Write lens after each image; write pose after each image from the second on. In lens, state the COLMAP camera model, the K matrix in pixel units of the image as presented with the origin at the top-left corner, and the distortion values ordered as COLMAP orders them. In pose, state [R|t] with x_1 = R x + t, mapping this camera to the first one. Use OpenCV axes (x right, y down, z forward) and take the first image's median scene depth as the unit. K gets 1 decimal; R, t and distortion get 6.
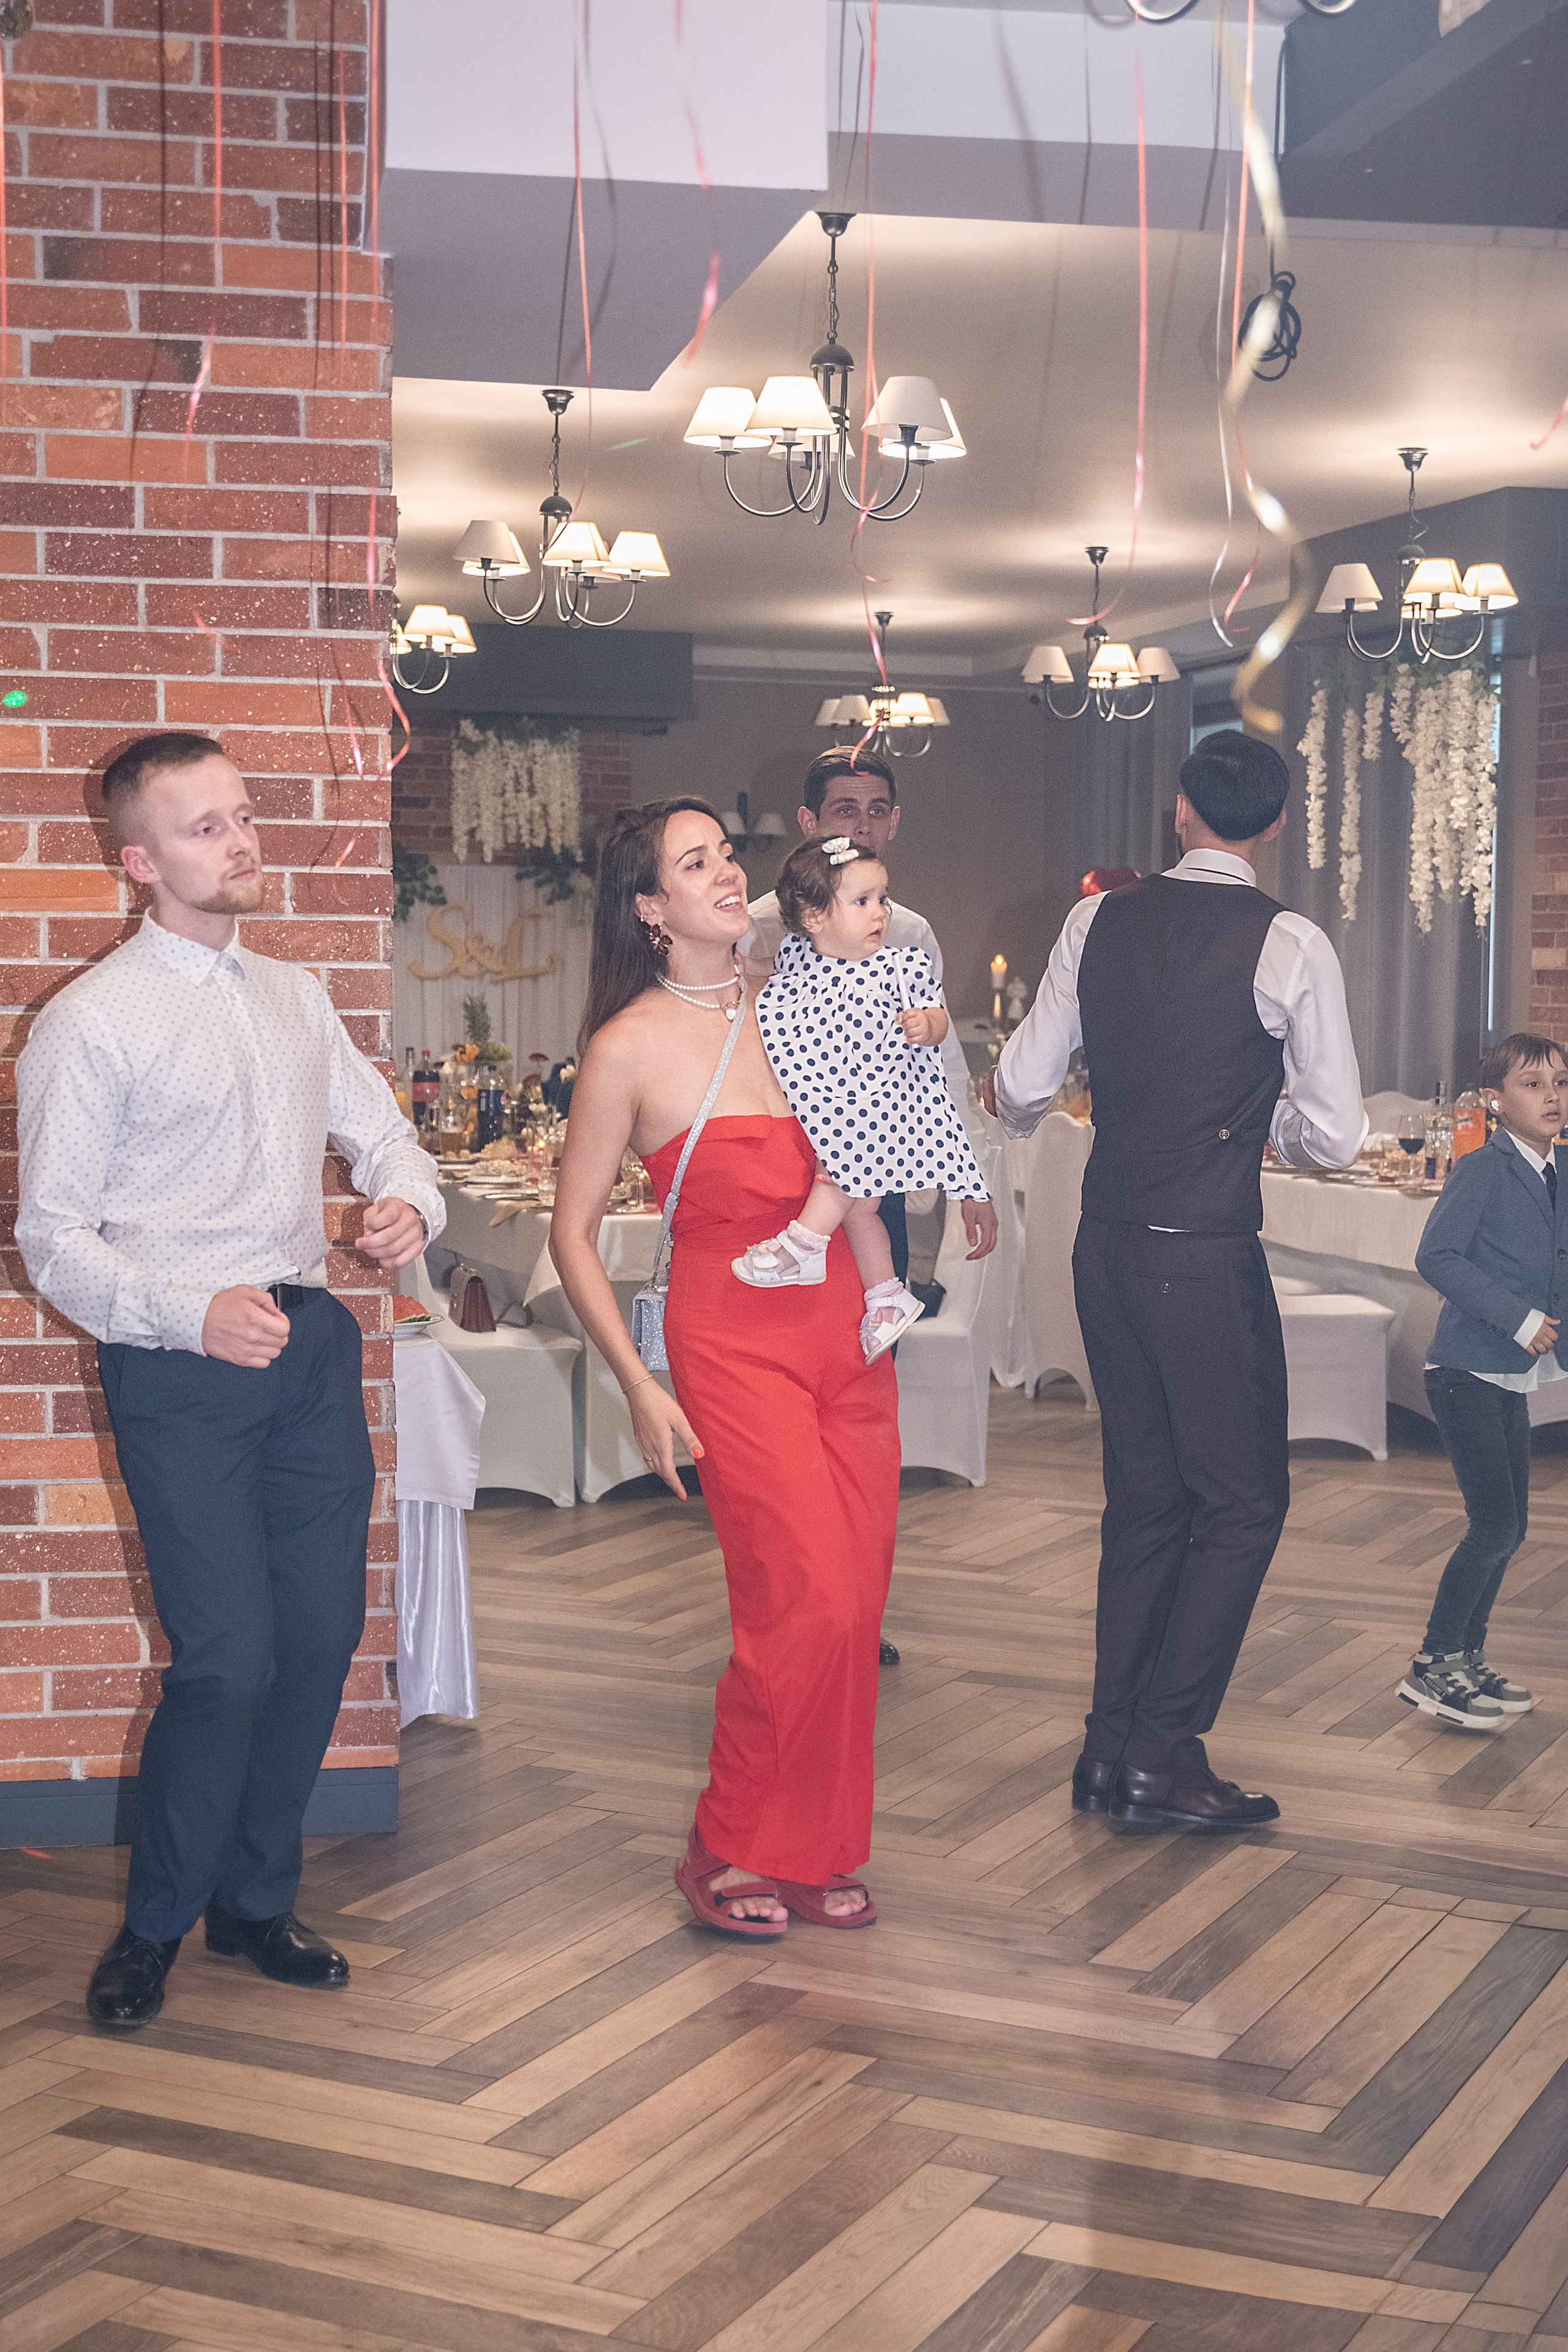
lens RADIAL K [[3192.9, 0, 781.6], [0, 3192.9, 1243.6], [0, 0, 1]] dist [0.035885, 0.000000]
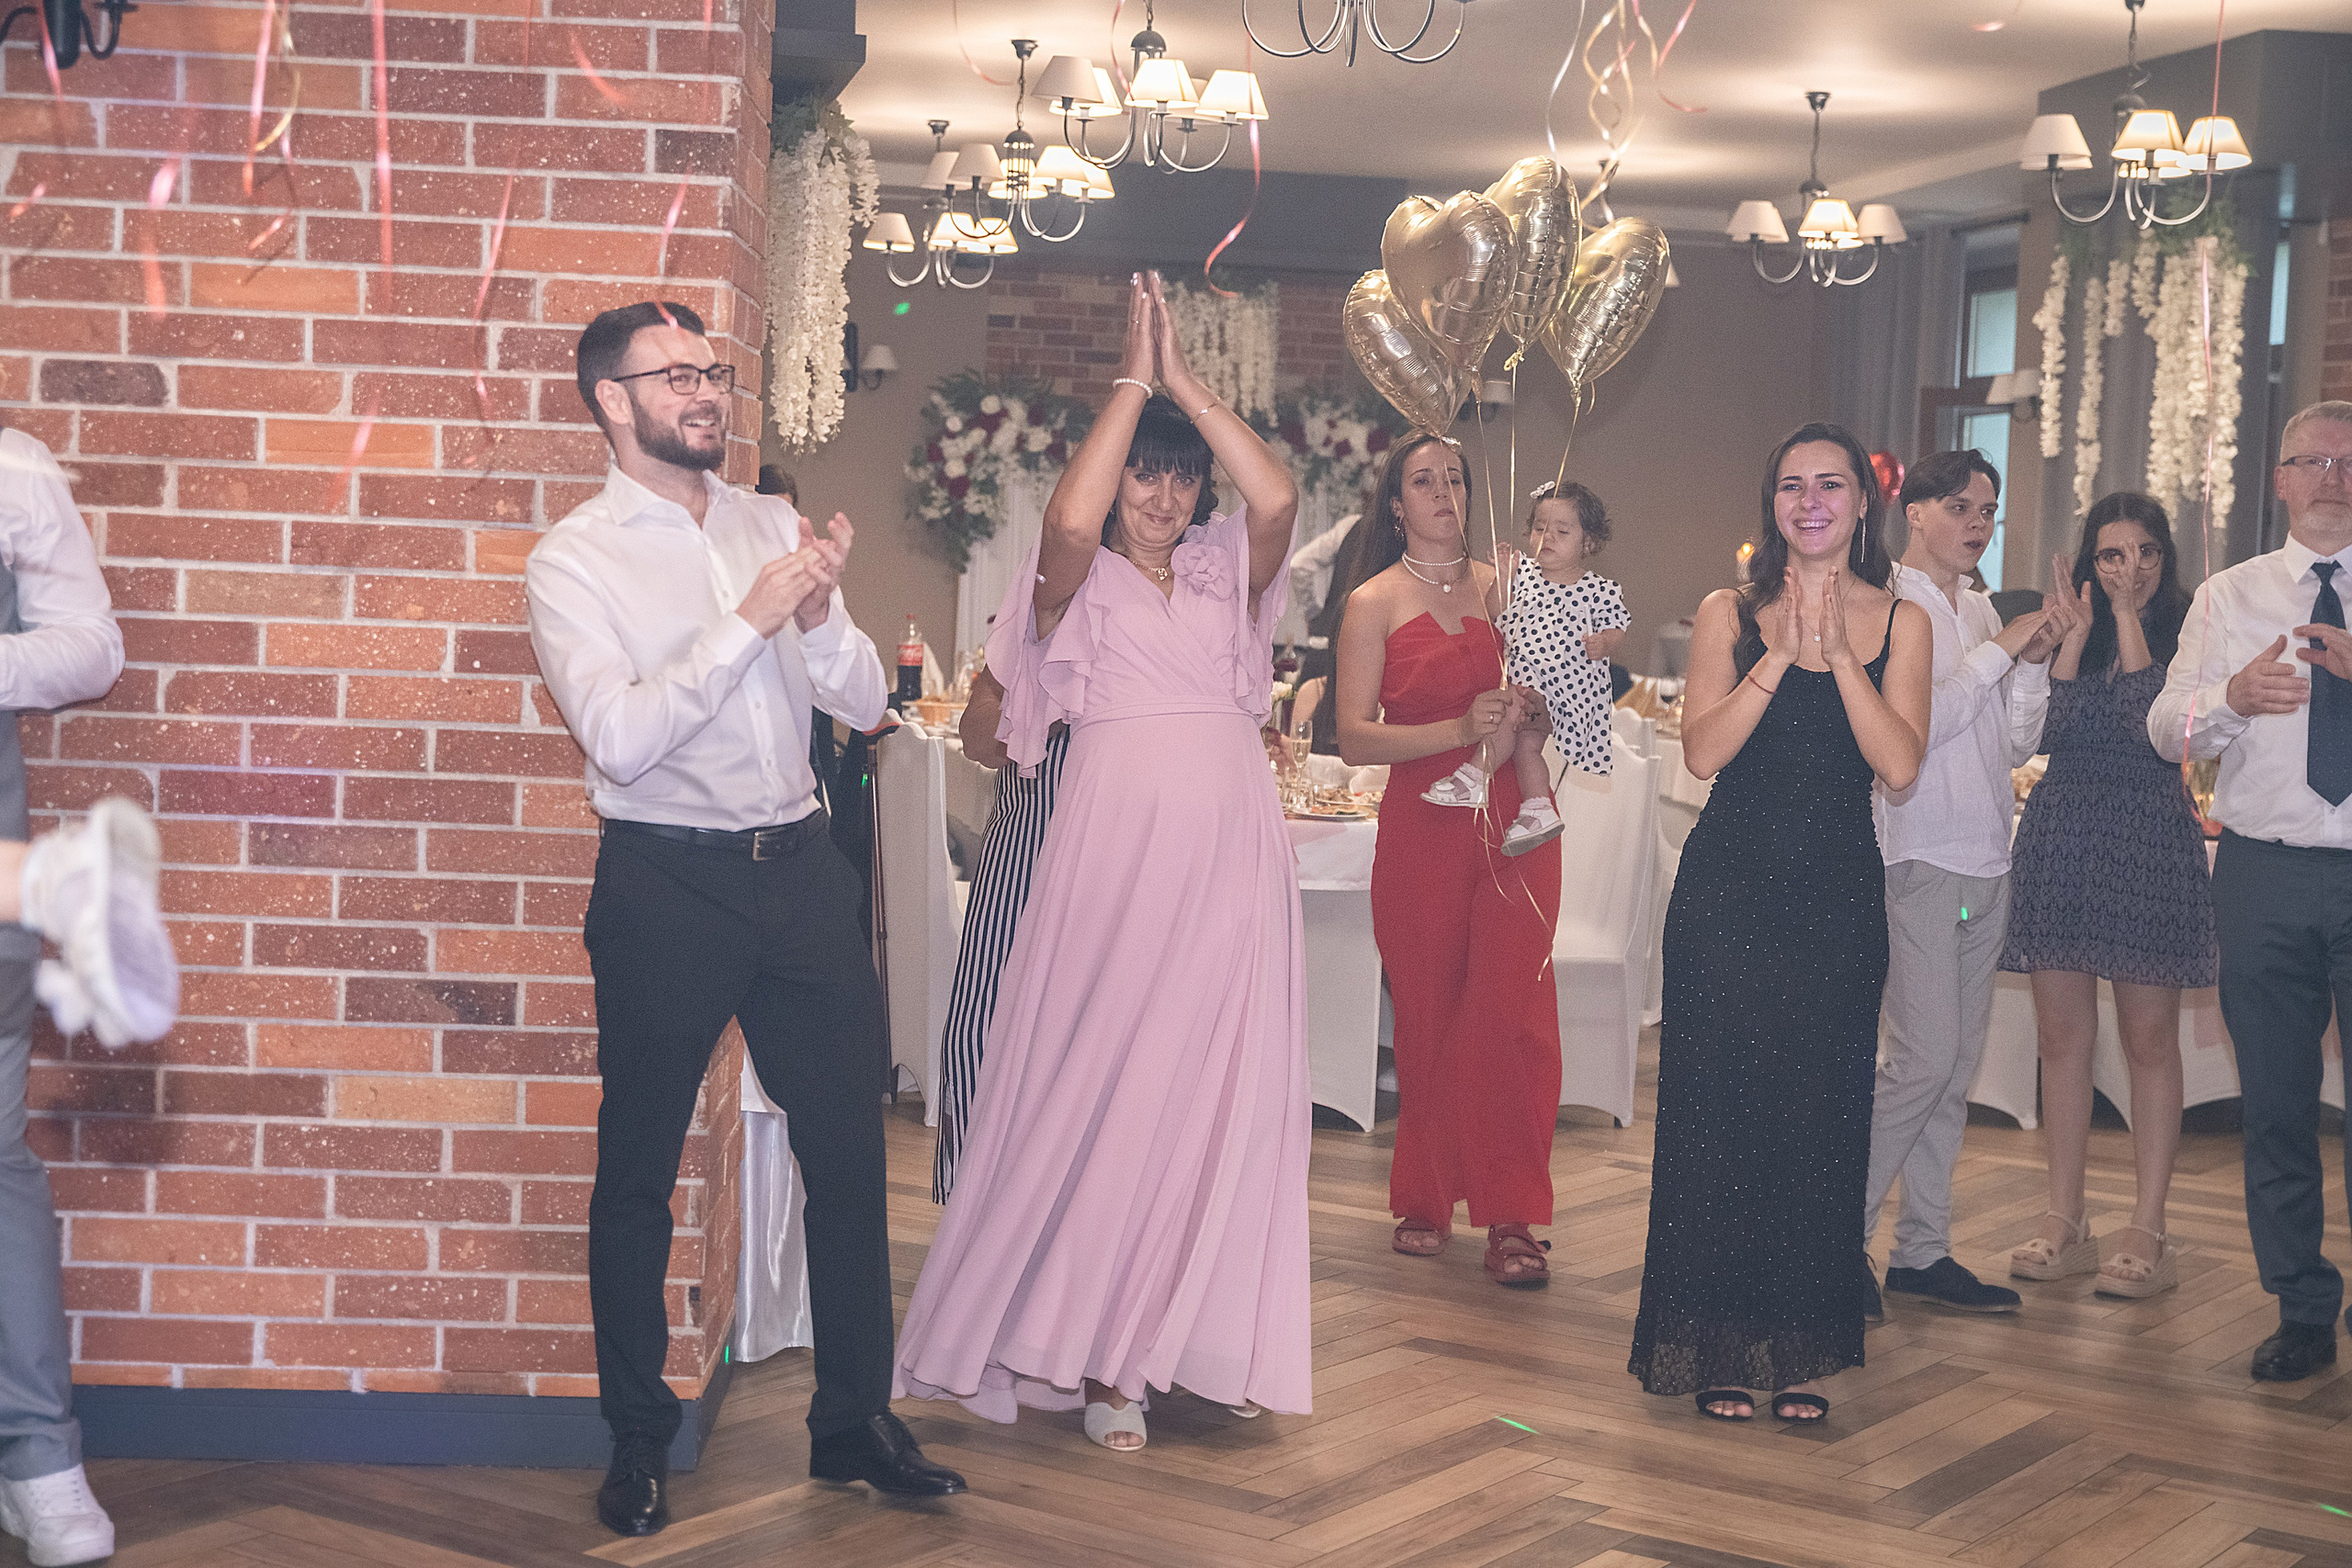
lens RADIAL K [[3516.0, 0, 1173.0], [0, 3516.0, 778.0], [0, 0, 1]] dist [0.056250, 0.000000]
pose [[0.990079, 0.040627, -0.134507, 0.075135], [-0.043174, 0.998938, -0.016077, -0.002929], [0.133711, 0.021725, 0.990782, 0.002385]]
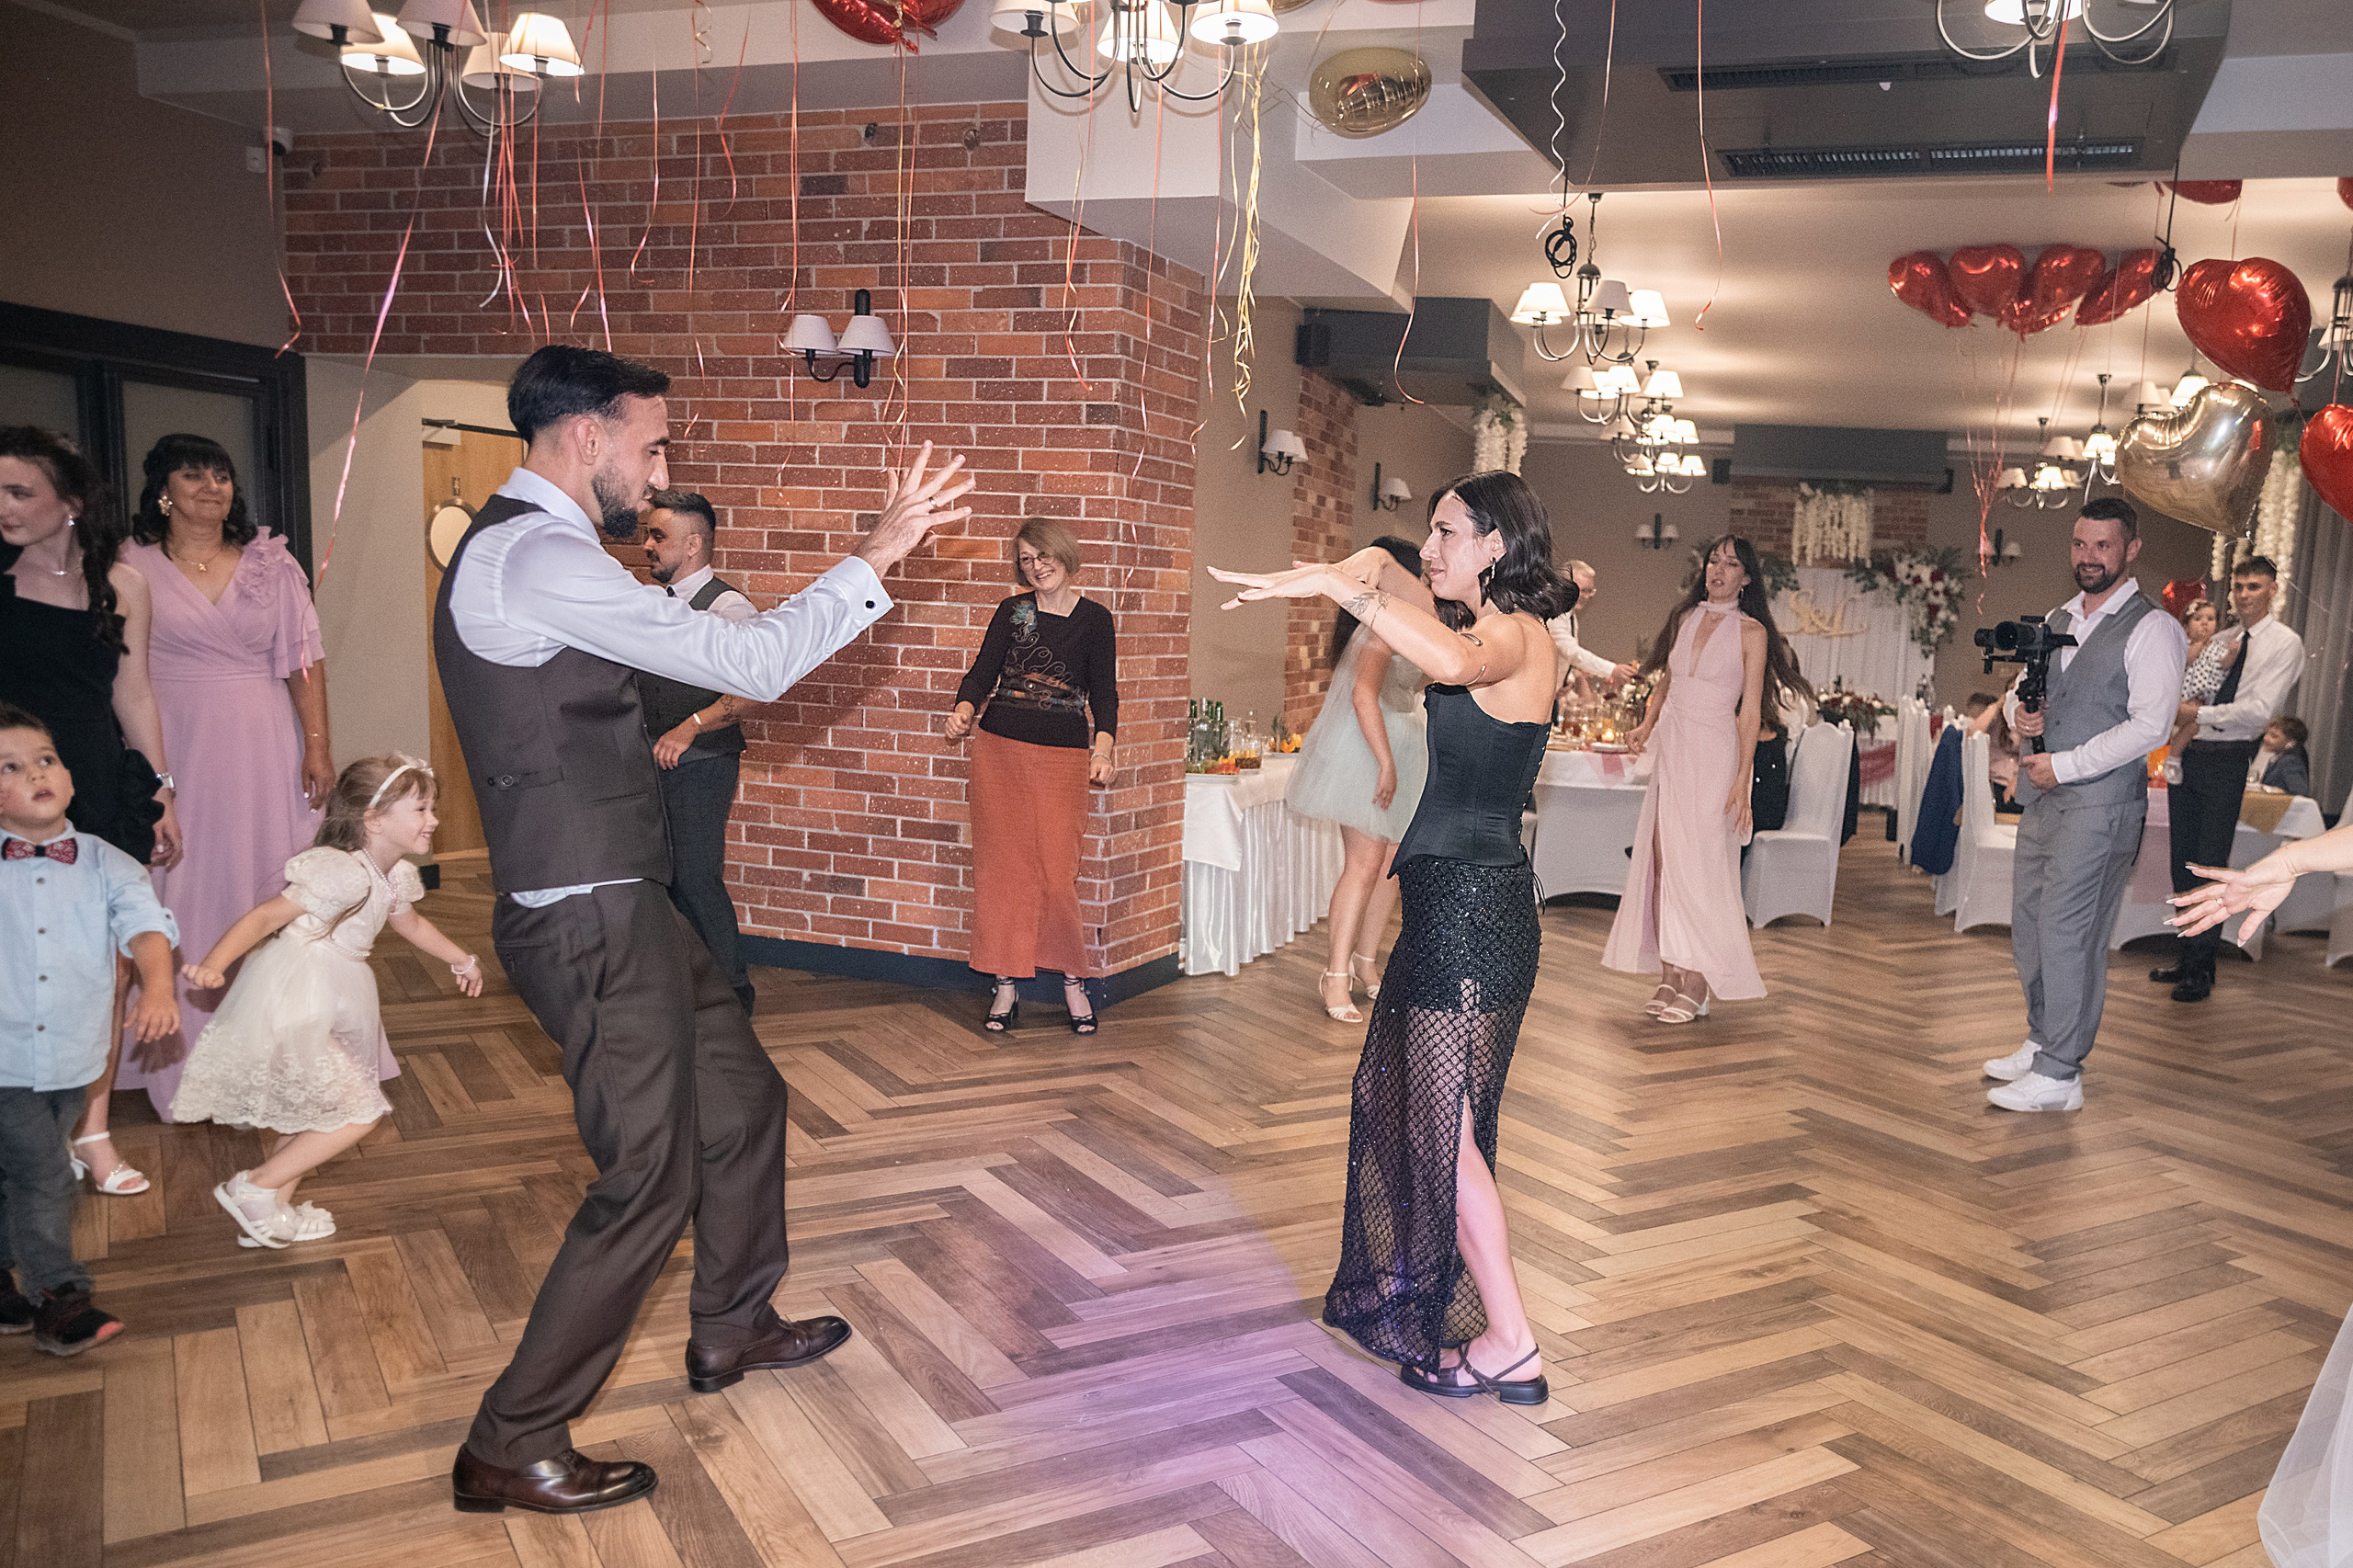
lens RADIAL K [[1849.4, 0, 1372.2], [0, 1849.4, 892.1], [0, 0, 1]] dist [-0.026872, 0.026843]
pose [[0.869231, 0.110945, -0.481798, 0.312147], [-0.085533, 0.993548, 0.074474, 0.001737], [0.486952, -0.023525, 0.873112, 0.020737]]
